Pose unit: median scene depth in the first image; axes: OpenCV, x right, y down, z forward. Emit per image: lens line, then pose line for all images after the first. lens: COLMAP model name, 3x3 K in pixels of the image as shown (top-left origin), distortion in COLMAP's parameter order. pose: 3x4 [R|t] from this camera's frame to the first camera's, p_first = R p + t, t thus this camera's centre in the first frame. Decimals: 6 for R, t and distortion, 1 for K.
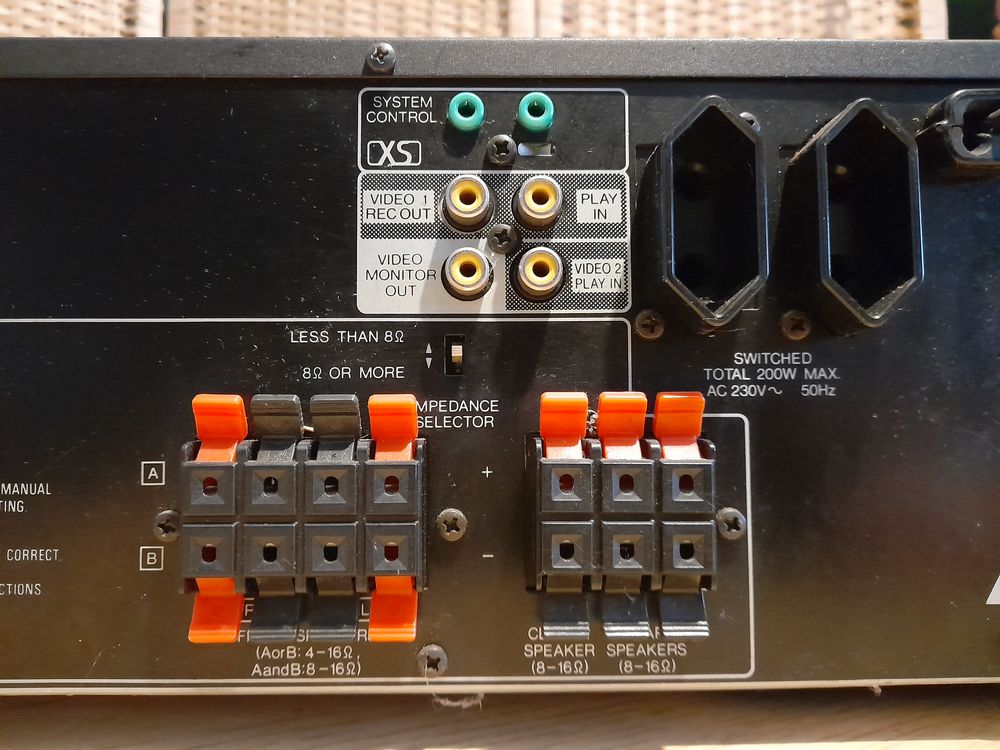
lens RADIAL K [[820.5, 0, 460.6], [0, 820.5, 374.9], [0, 0, 1]] dist [-0.024437, -0.007804]
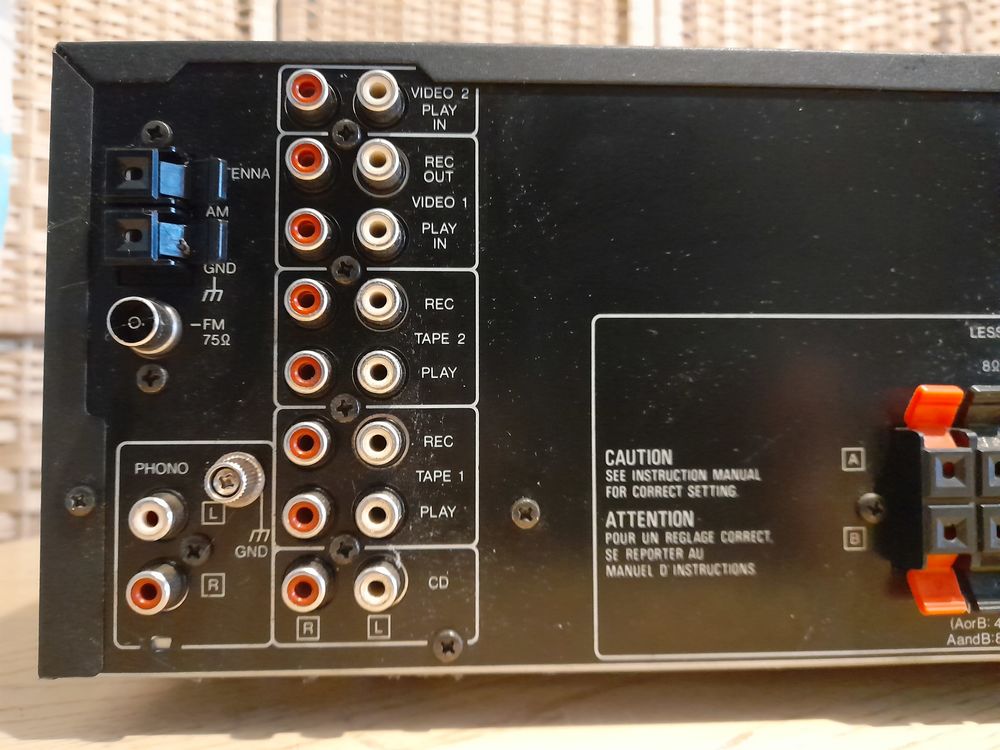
lens RADIAL K [[820.5, 0, 460.6], [0, 820.5, 374.9], [0, 0, 1]] dist [-0.024437, -0.007804]
pose [[0.999680, 0.001389, 0.025255, -0.904584], [-0.001592, 0.999967, 0.008013, 0.002271], [-0.025243, -0.008051, 0.999649, -0.053060]]
